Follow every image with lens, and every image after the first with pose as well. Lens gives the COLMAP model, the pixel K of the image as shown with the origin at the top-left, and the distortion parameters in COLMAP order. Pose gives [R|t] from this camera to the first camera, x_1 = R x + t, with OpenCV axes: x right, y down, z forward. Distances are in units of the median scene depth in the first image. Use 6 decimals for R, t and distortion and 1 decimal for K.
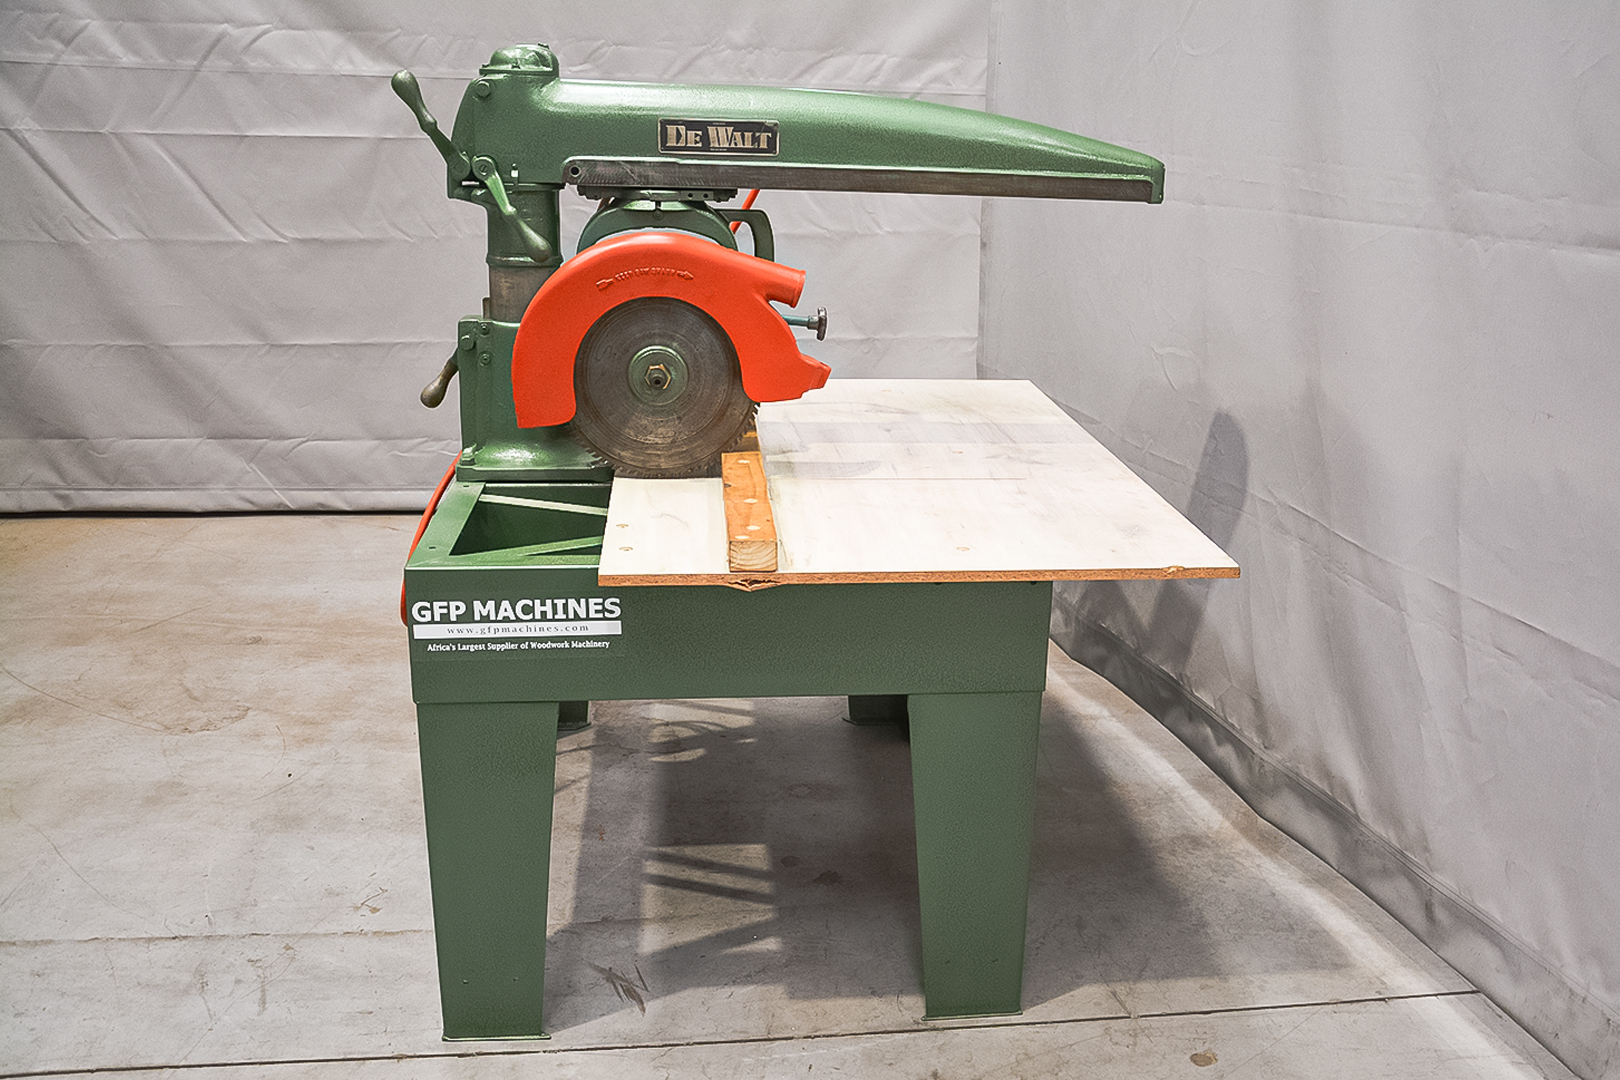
lens RADIAL K [[1529.5, 0, 909.8], [0, 1529.5, 580.6], [0, 0, 1]] dist [-0.135203, 0.176808]
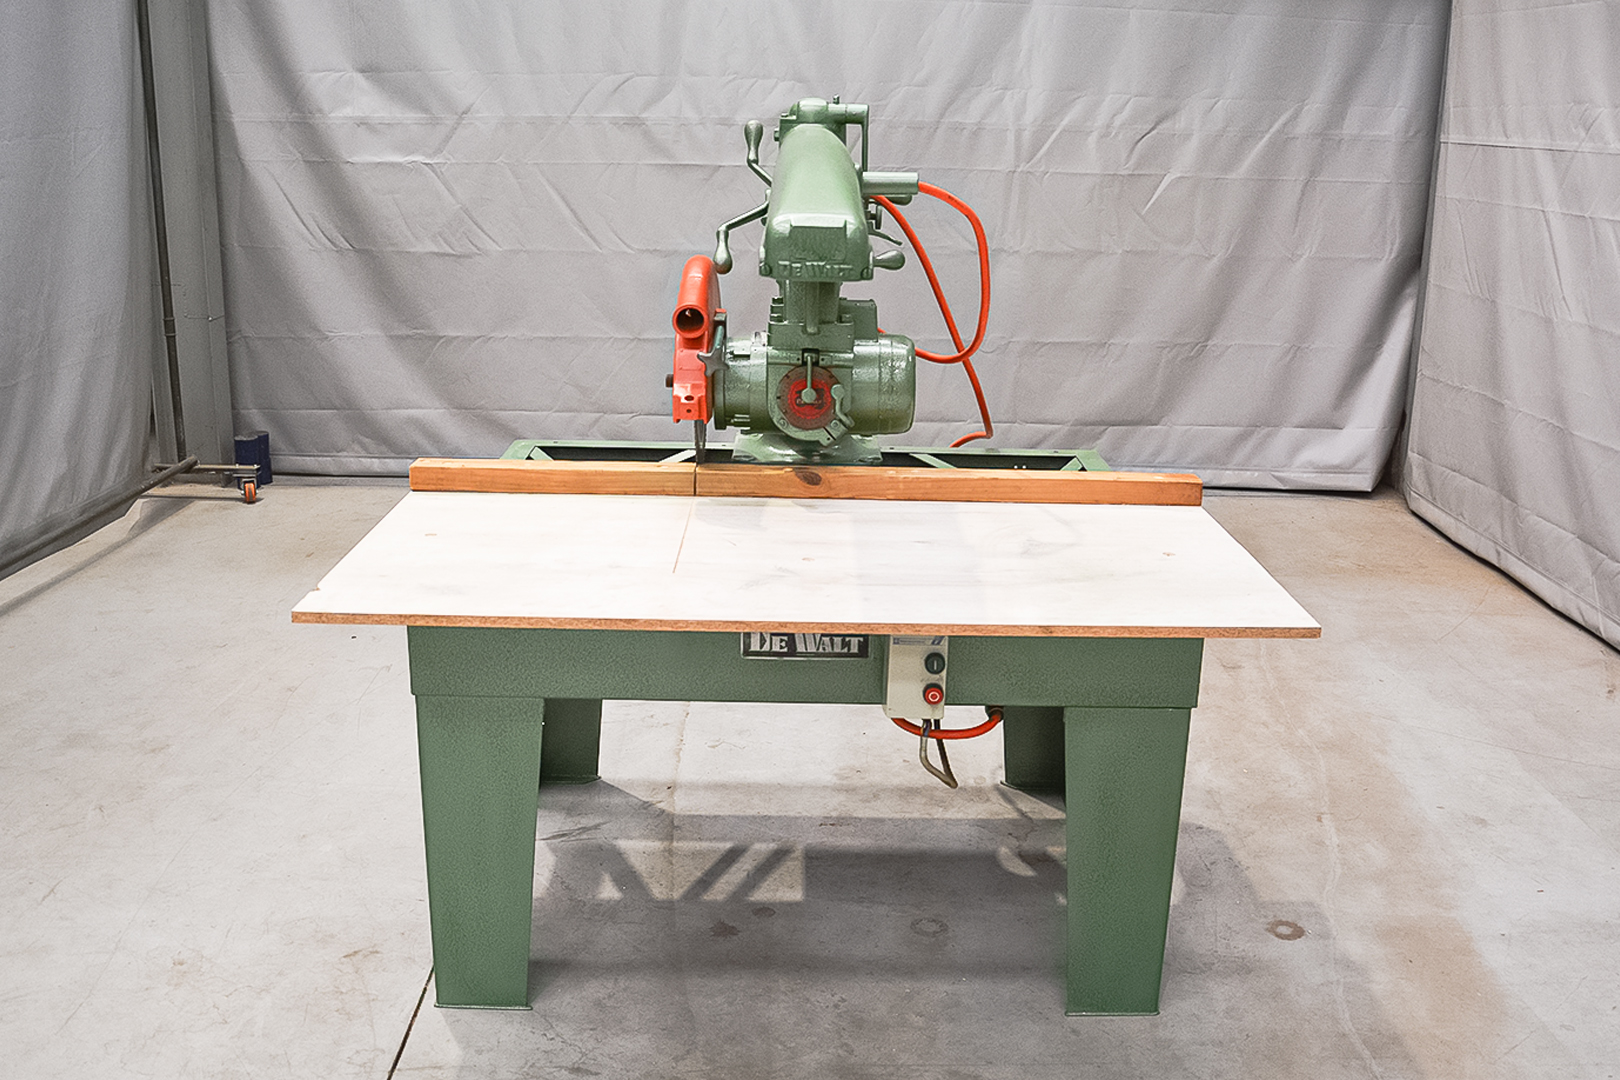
lens RADIAL K [[1489.4, 0, 825.9], [0, 1489.4, 542.9], [0, 0, 1]] dist [-0.161535, 0.128775]
pose [[-0.124326, 0.242492, -0.962154, 0.907253], [-0.332211, 0.903541, 0.270646, -0.352973], [0.934975, 0.353287, -0.031775, 1.152873]]
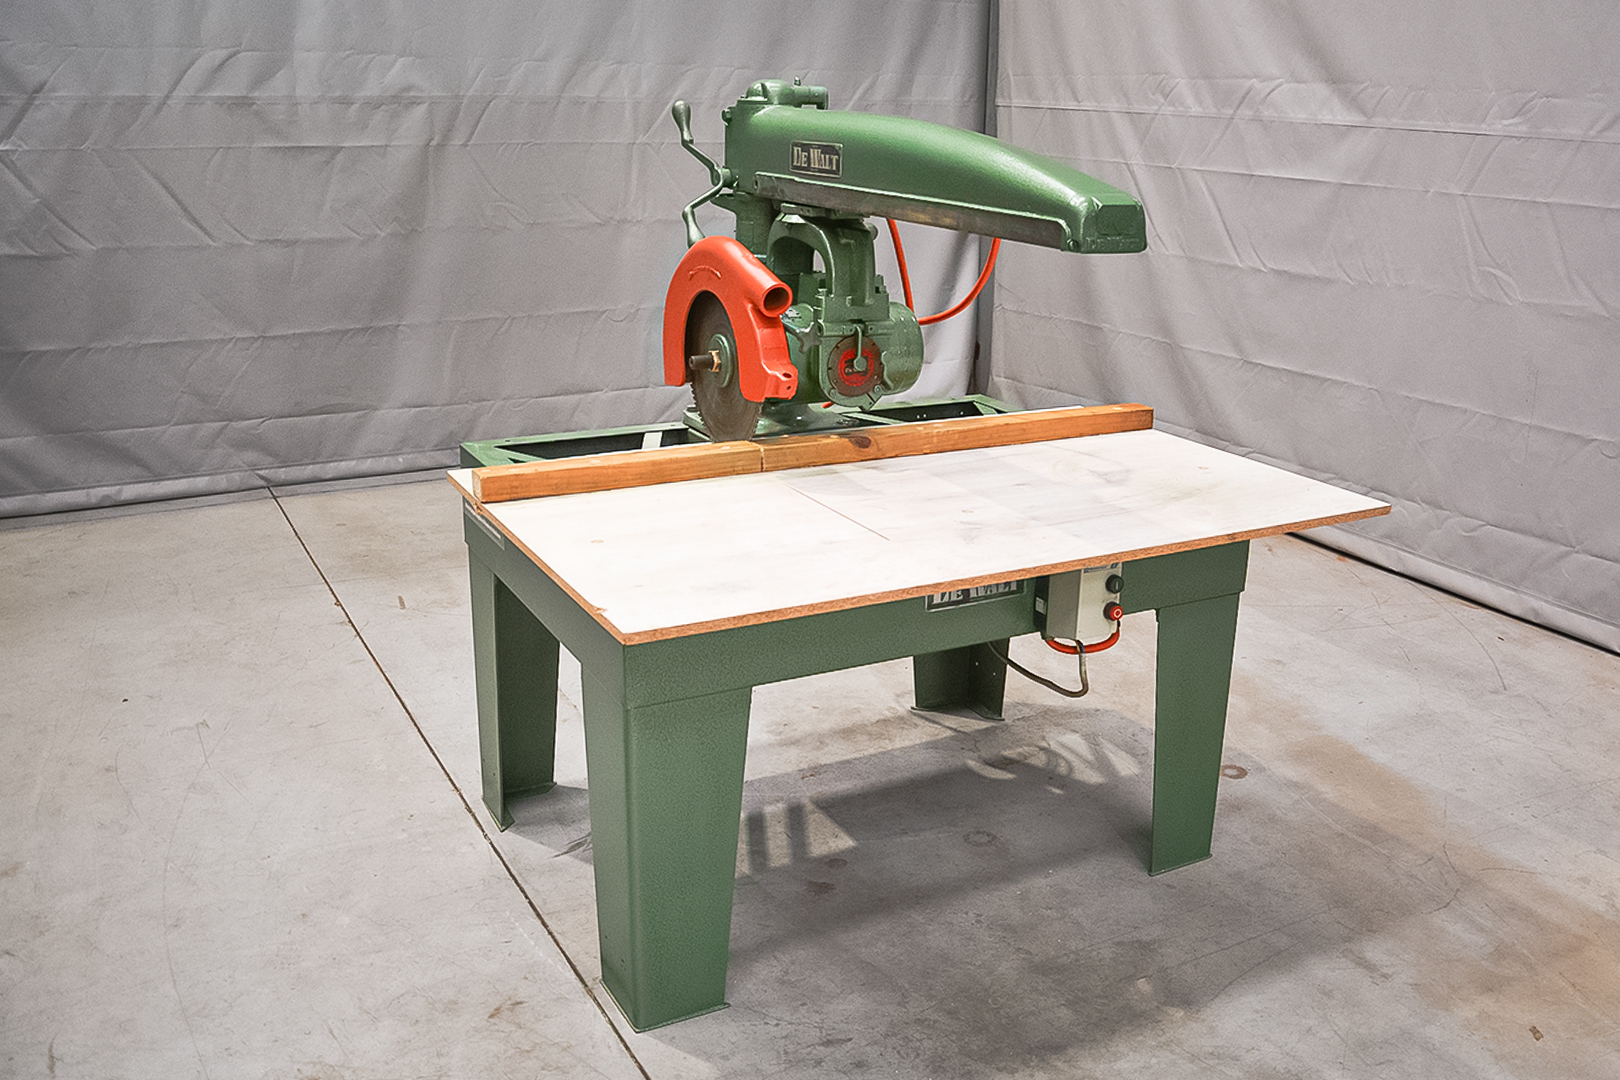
lens RADIAL K [[1457.1, 0, 894.5], [0, 1457.1, 508.9], [0, 0, 1]] dist [-0.154434, 0.118292]
pose [[0.381369, 0.230853, -0.895134, 0.877824], [-0.300824, 0.946603, 0.115962, -0.192826], [0.874106, 0.225054, 0.430452, 0.660746]]
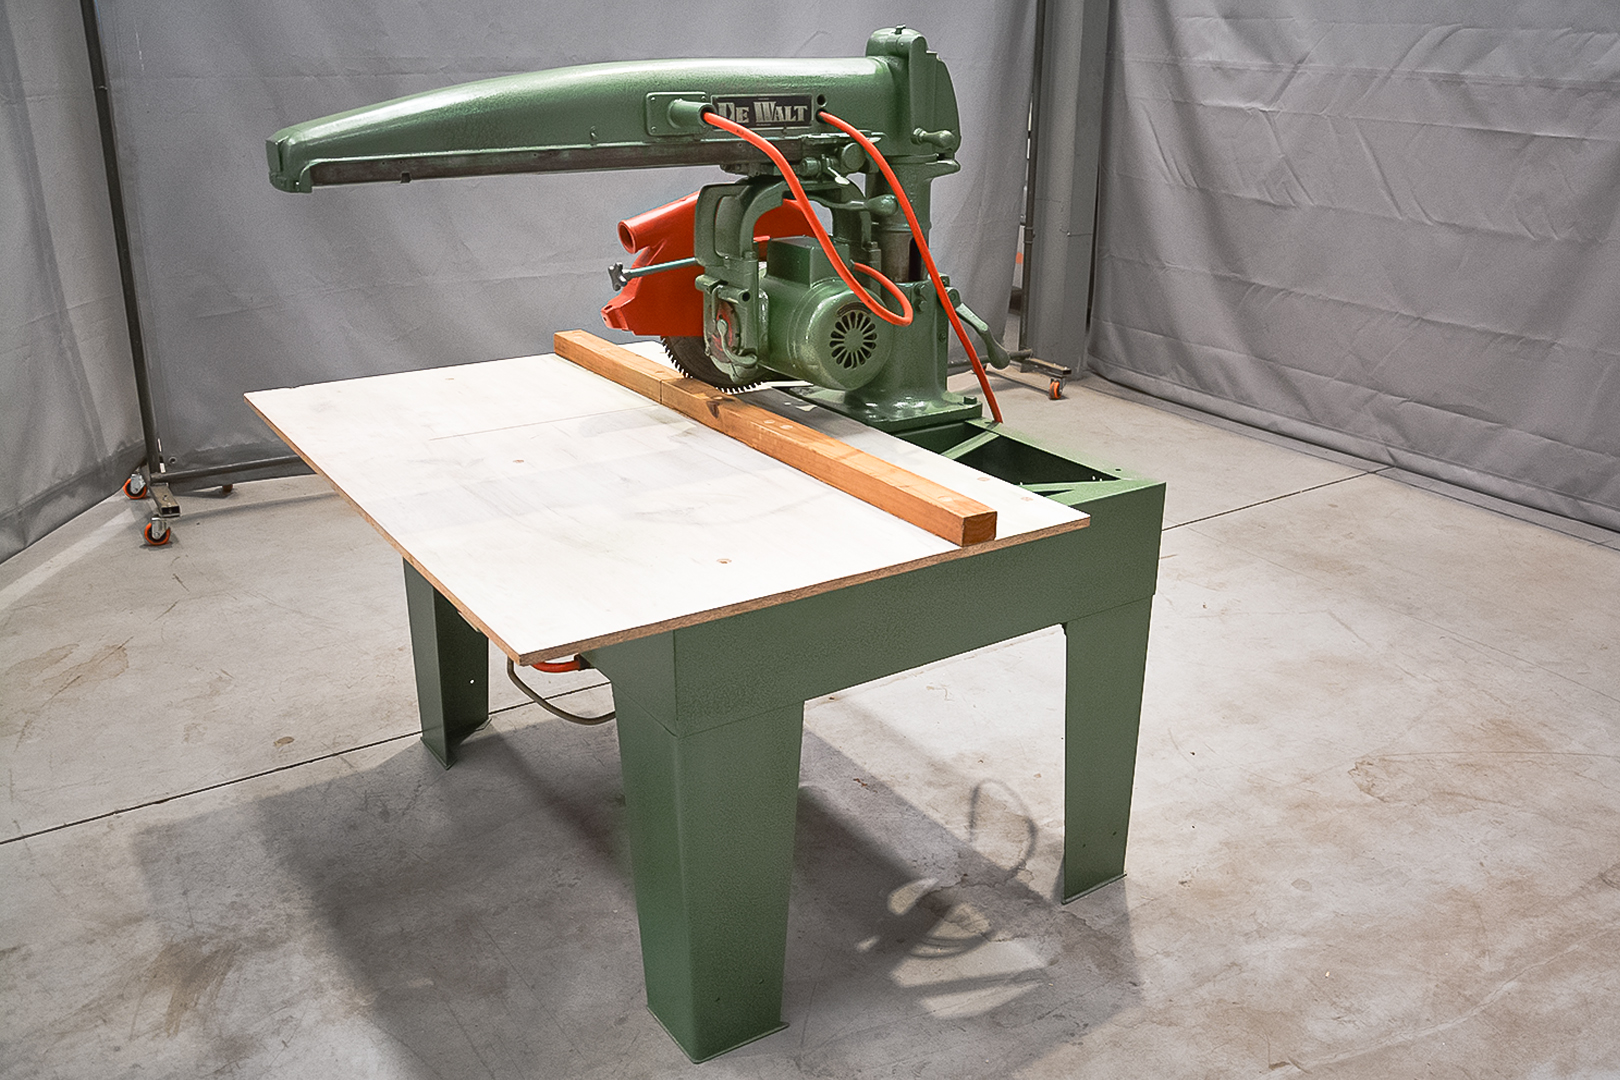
lens RADIAL K [[1380.5, 0, 882.0], [0, 1380.5, 543.9], [0, 0, 1]] dist [-0.155087, 0.109229]
pose [[-0.879878, 0.112393, -0.461718, 0.246018], [-0.198754, 0.795518, 0.572405, -0.613122], [0.431639, 0.595415, -0.677620, 1.863104]]
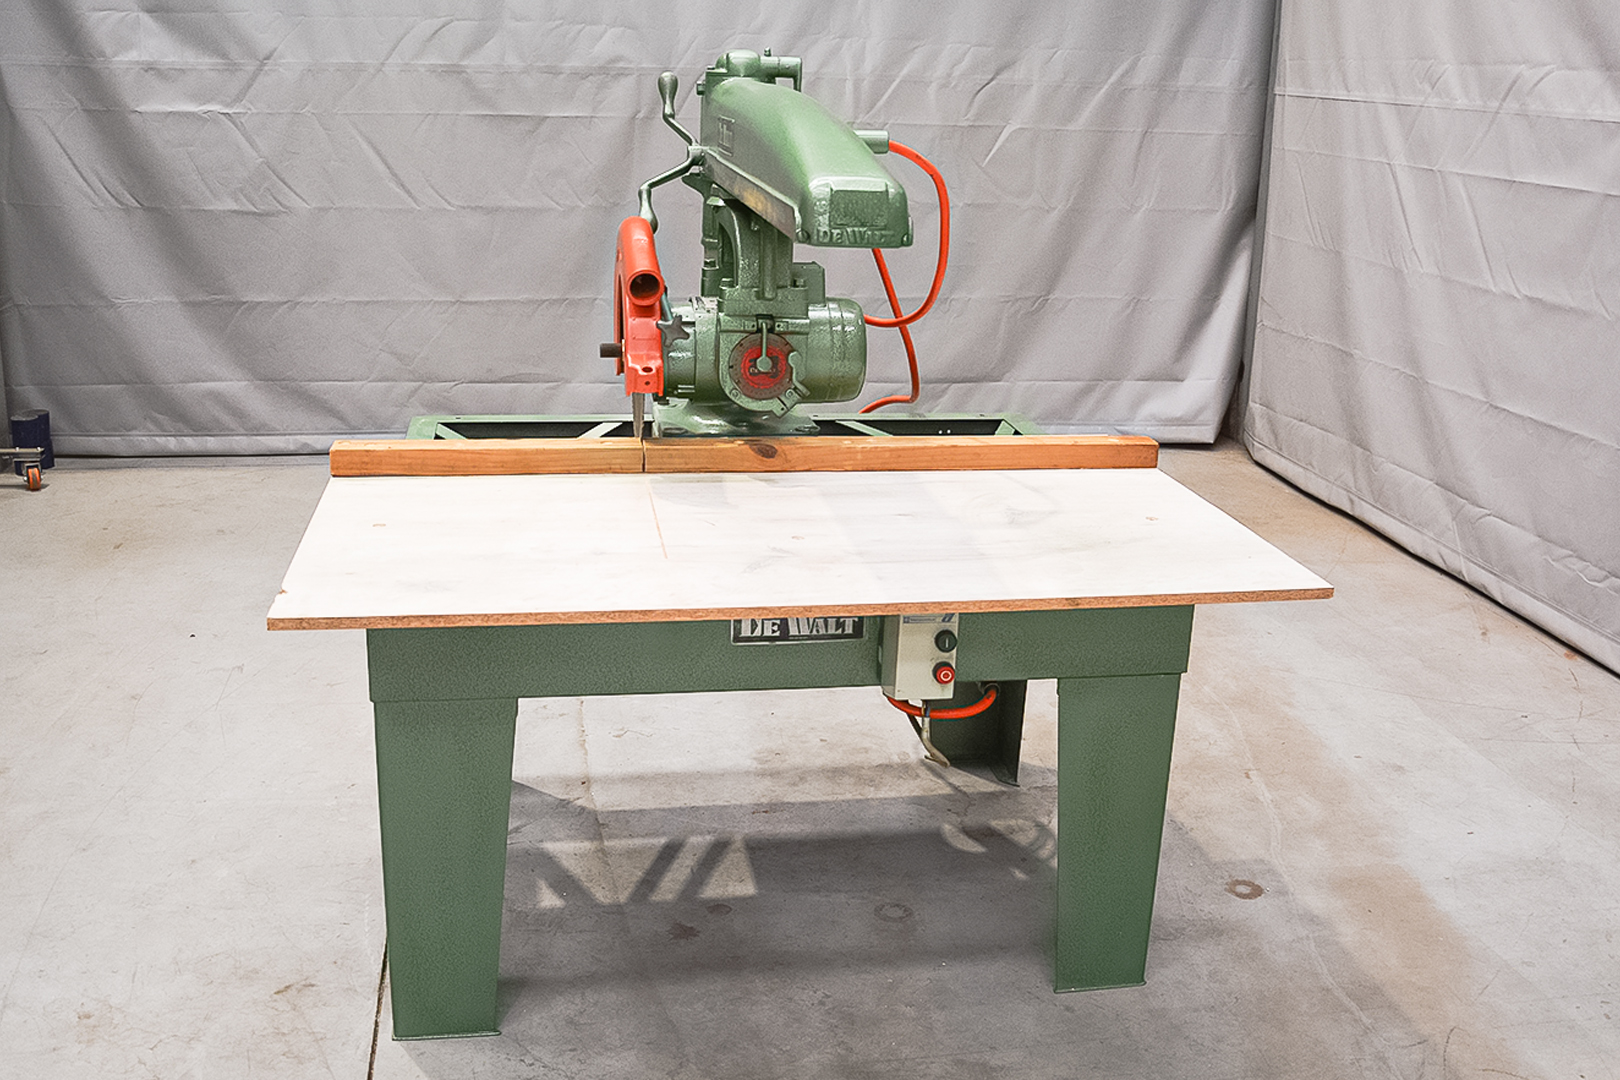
lens RADIAL K [[1548.7, 0, 831.0], [0, 1548.7, 502.6], [0, 0, 1]] dist [-0.160710, 0.125363]
pose [[0.044709, 0.242702, -0.969070, 0.903279], [-0.342567, 0.914950, 0.213343, -0.311217], [0.938429, 0.322433, 0.124048, 1.017234]]
